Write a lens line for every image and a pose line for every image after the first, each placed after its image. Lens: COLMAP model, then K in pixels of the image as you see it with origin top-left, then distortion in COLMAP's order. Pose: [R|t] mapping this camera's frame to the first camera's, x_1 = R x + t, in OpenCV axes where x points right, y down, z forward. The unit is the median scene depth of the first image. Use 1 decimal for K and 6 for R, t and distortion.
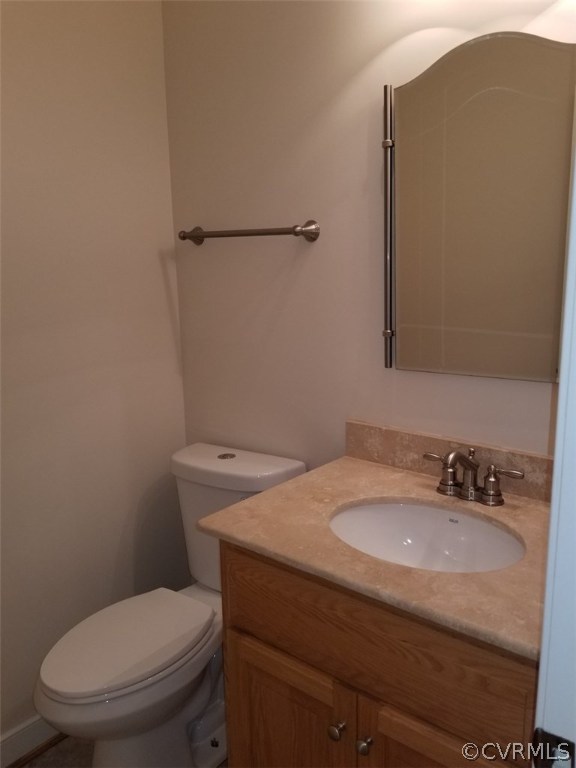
lens RADIAL K [[624.2, 0, 288.0], [0, 624.2, 384.0], [0, 0, 1]] dist [0.056218, -0.080948]
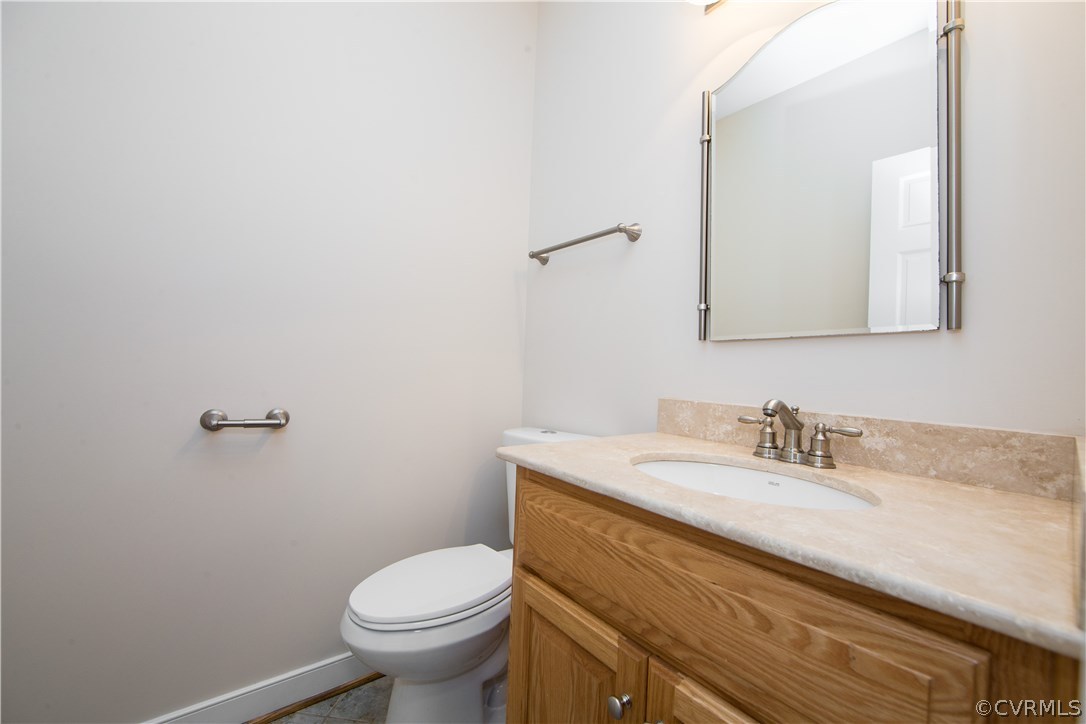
lens RADIAL K [[425.6, 0, 539.1], [0, 425.6, 367.0], [0, 0, 1]] dist [-0.008267, 0.000258]
pose [[0.975360, 0.056131, -0.213361, 0.060323], [-0.098207, 0.976458, -0.192057, 0.219087], [0.197557, 0.208278, 0.957910, 0.338839]]
